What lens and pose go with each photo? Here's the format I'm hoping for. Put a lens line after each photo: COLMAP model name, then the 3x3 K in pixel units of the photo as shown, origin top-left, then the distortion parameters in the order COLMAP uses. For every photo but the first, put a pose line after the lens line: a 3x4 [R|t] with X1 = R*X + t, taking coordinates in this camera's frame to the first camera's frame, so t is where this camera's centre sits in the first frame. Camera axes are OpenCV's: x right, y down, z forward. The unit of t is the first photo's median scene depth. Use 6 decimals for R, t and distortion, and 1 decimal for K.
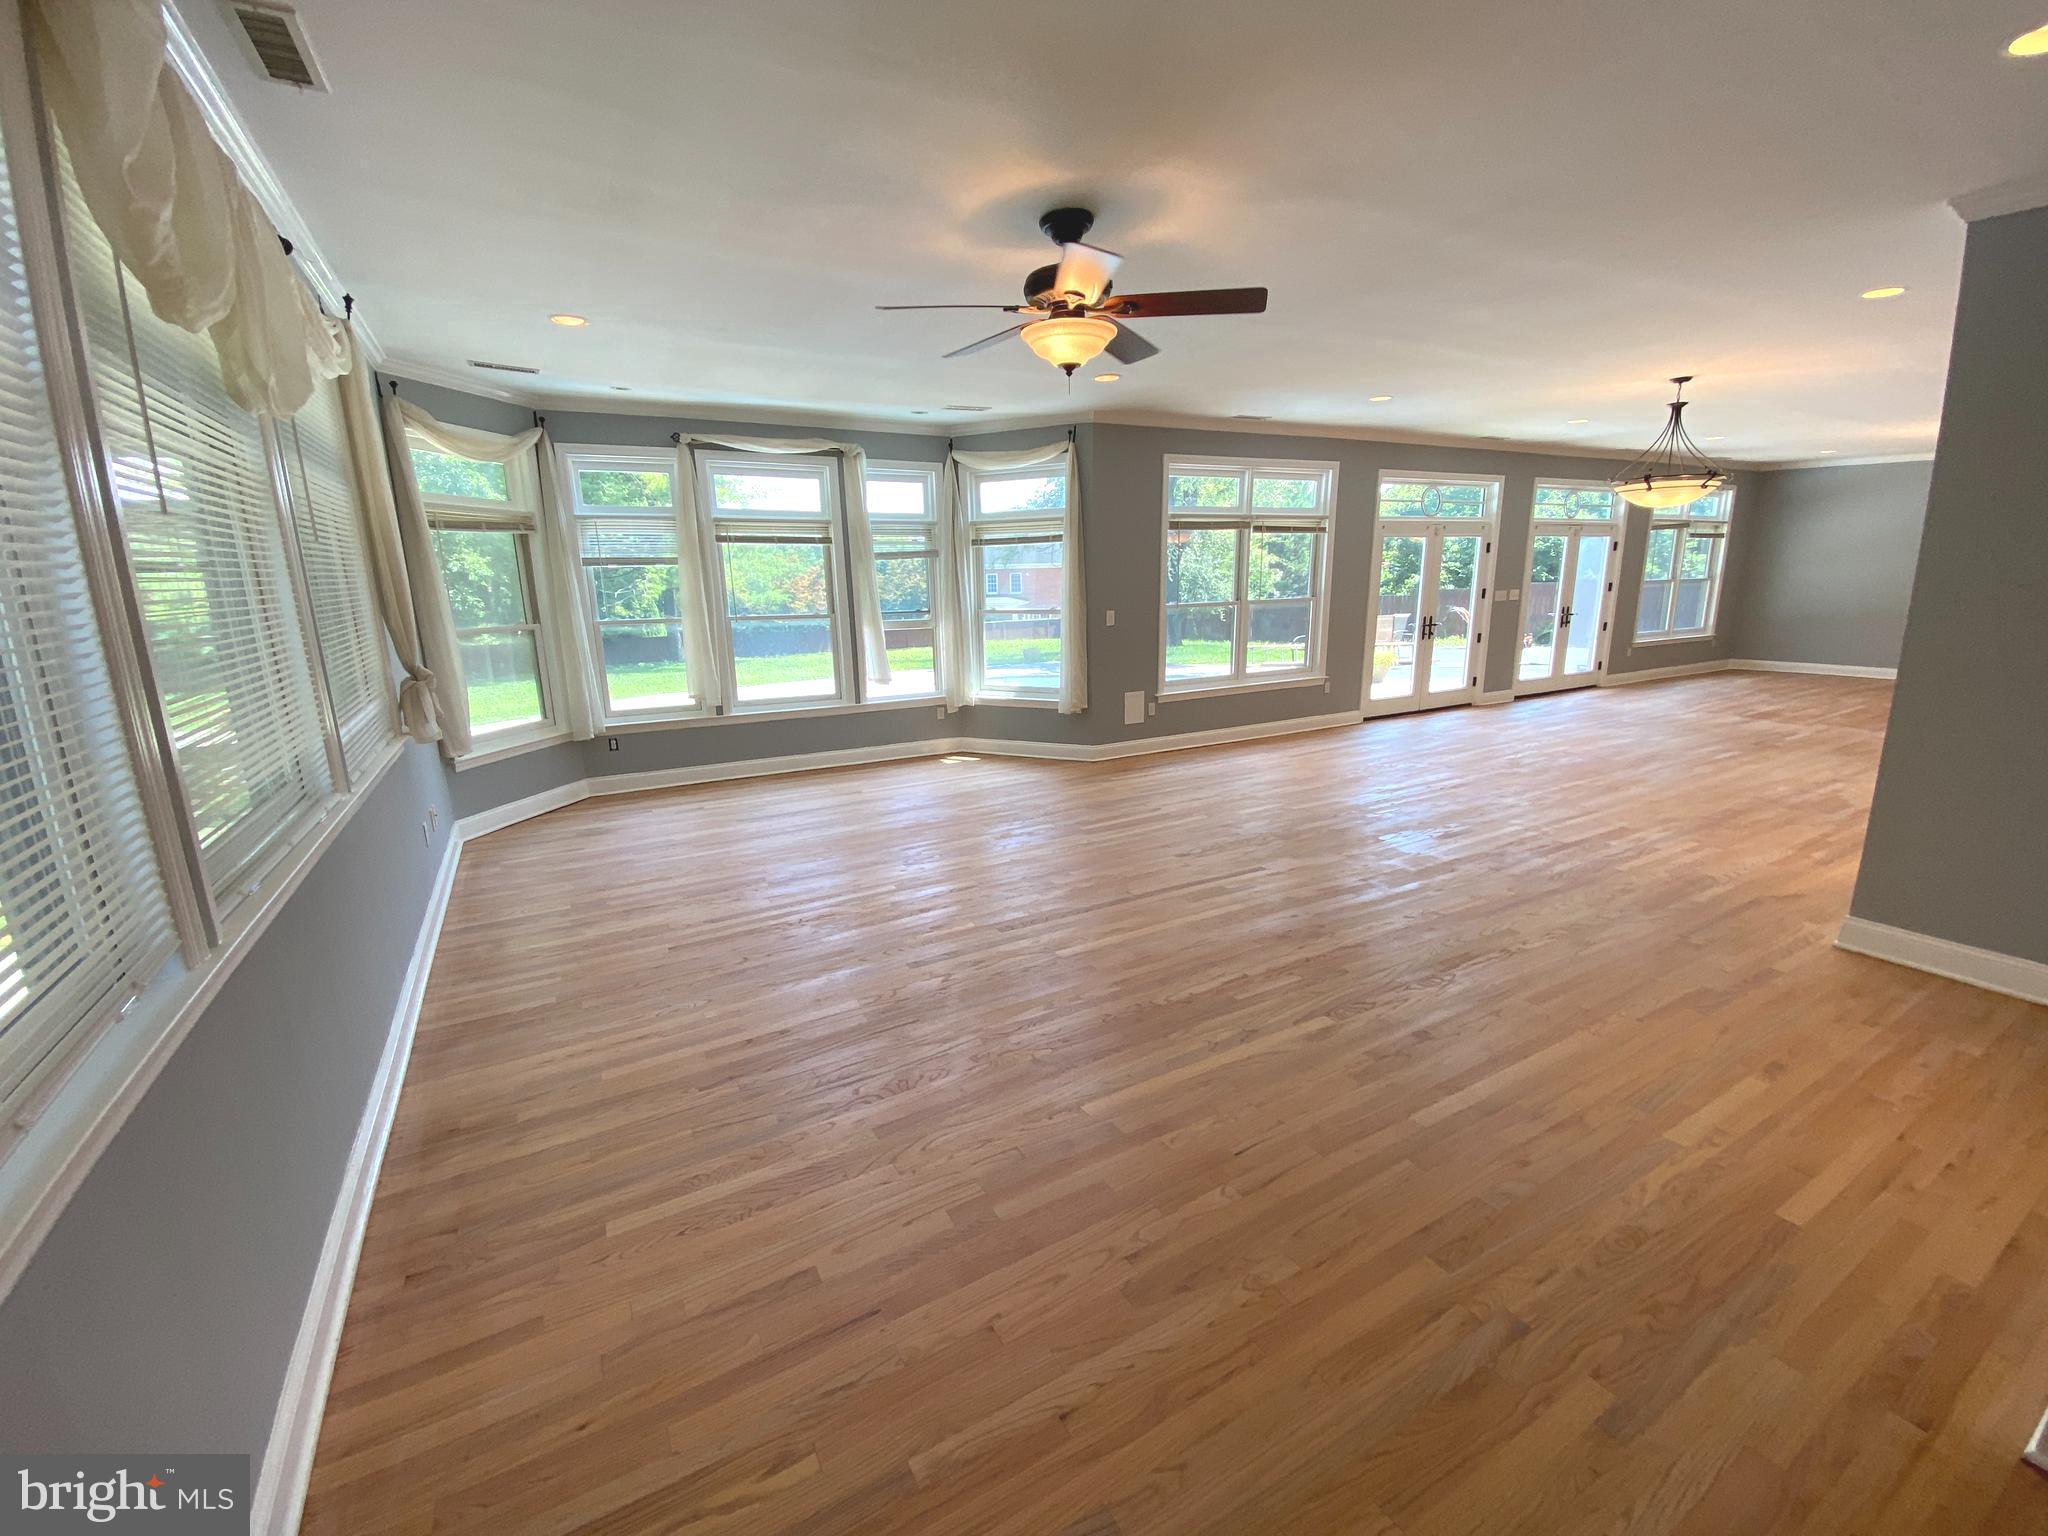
lens RADIAL K [[828.1, 0, 1025.1], [0, 828.1, 769.1], [0, 0, 1]] dist [0.016580, -0.018273]
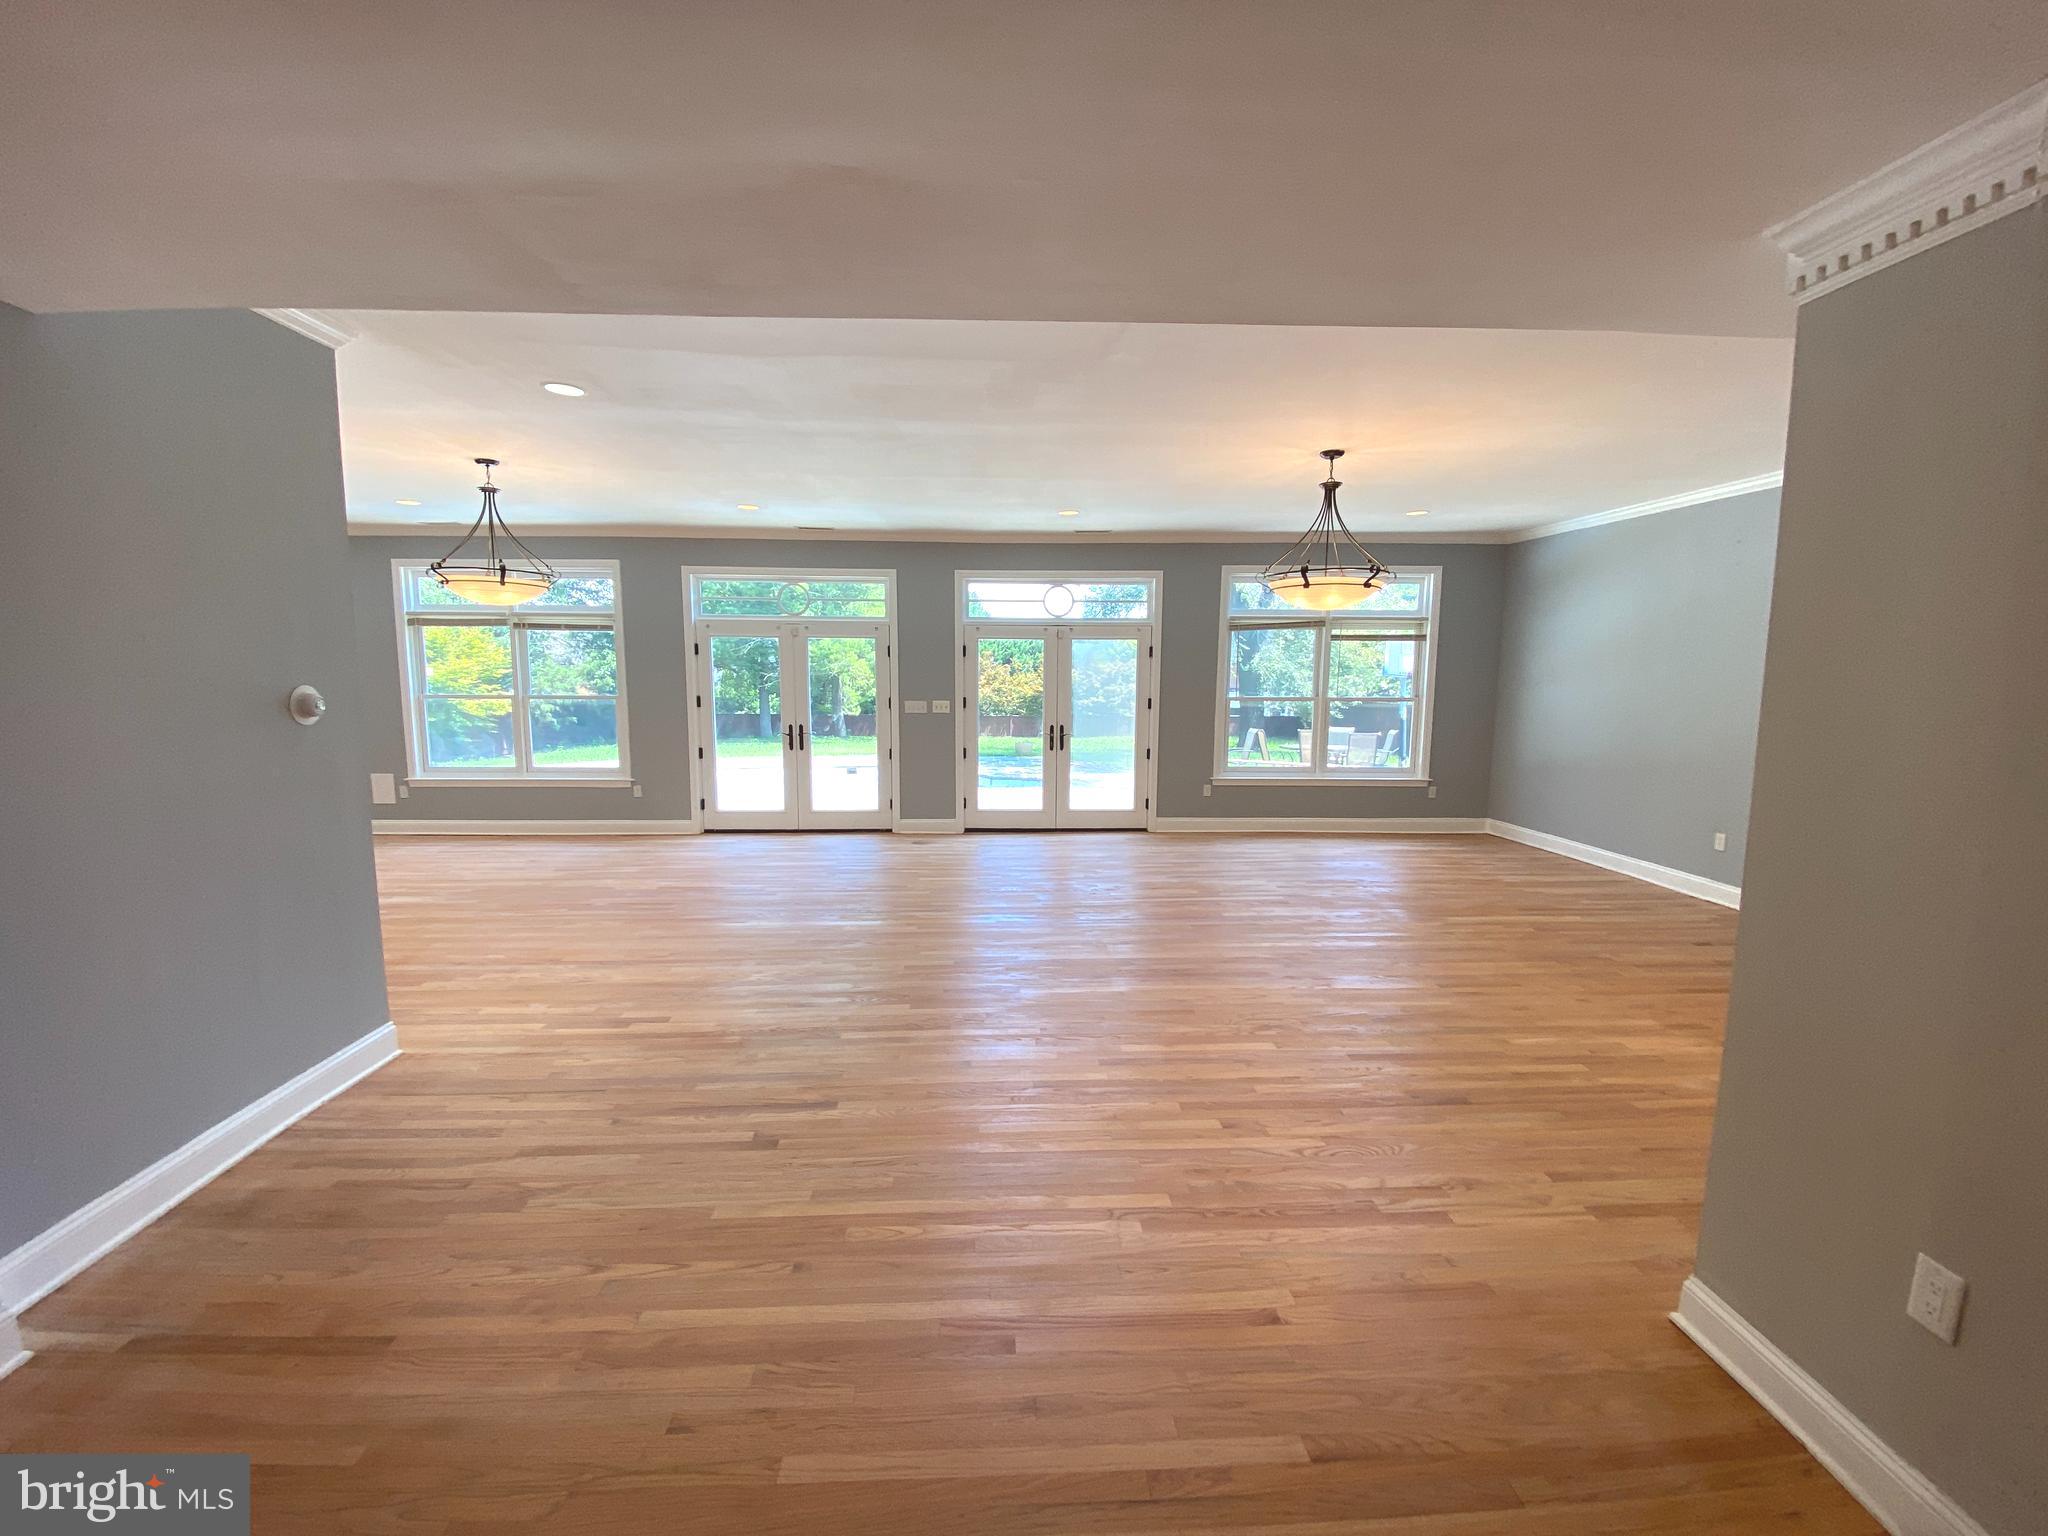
lens RADIAL K [[828.1, 0, 1029.5], [0, 828.1, 766.9], [0, 0, 1]] dist [0.016580, -0.018273]
pose [[0.899221, 0.080919, -0.429947, 1.588875], [-0.127228, 0.988640, -0.080025, -0.145554], [0.418587, 0.126661, 0.899301, 0.456417]]
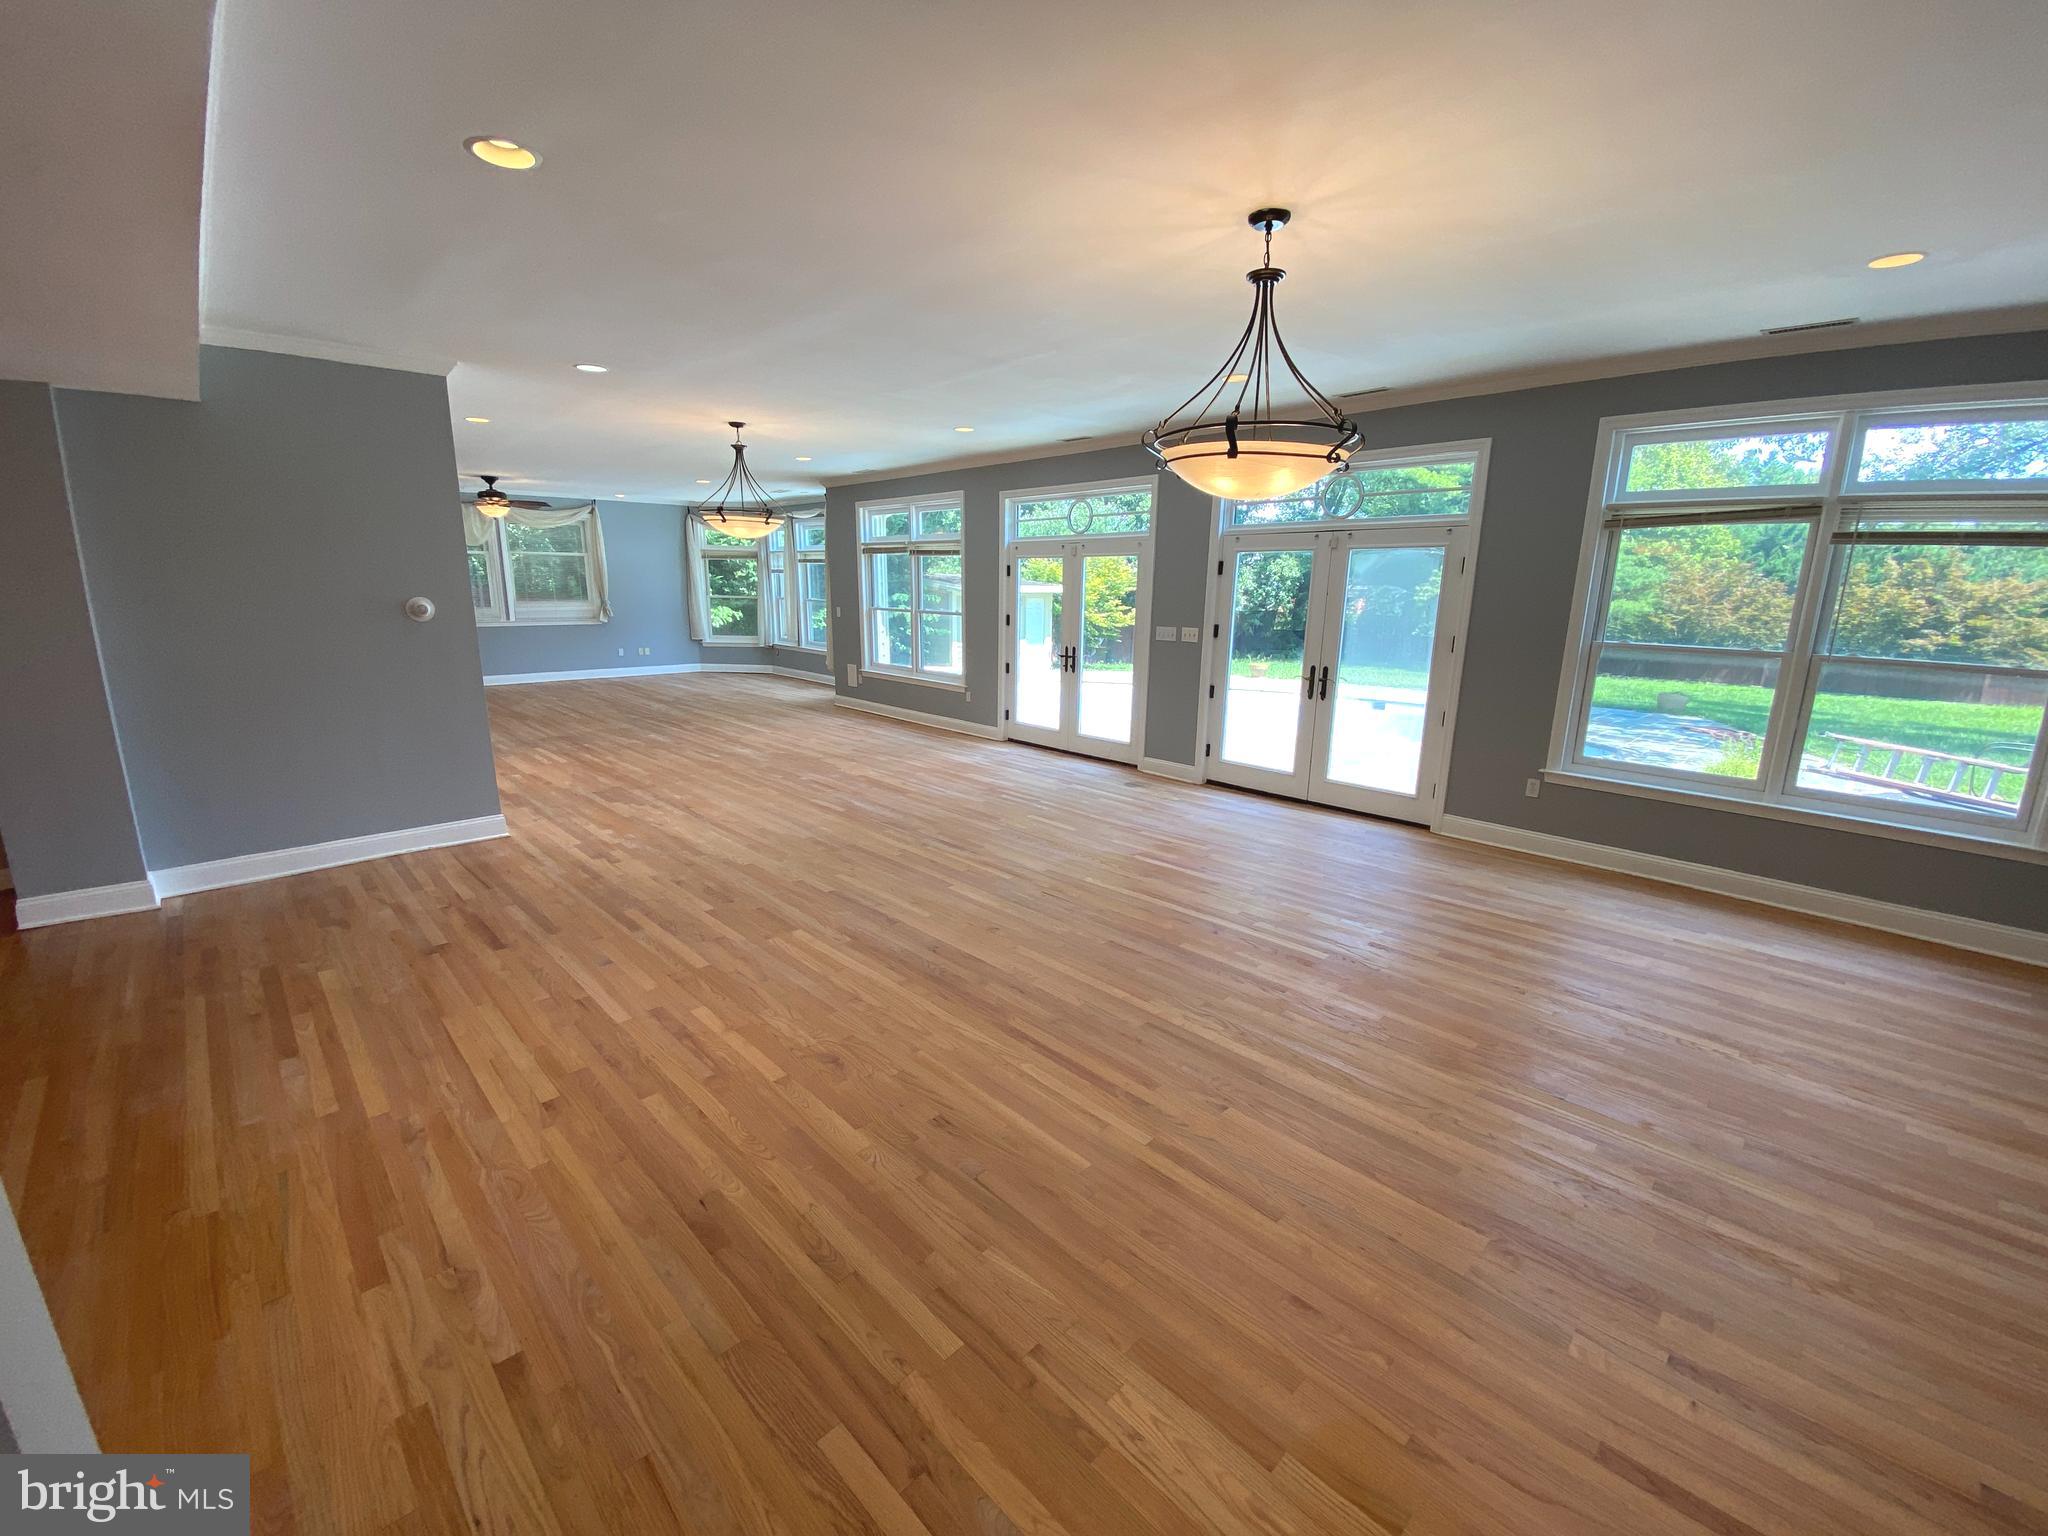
lens RADIAL K [[828.1, 0, 1023.3], [0, 828.1, 775.7], [0, 0, 1]] dist [0.016580, -0.018273]
pose [[0.267380, 0.248249, -0.931064, 1.926854], [-0.236531, 0.953590, 0.186329, -0.296760], [0.934110, 0.170404, 0.313690, 1.014147]]
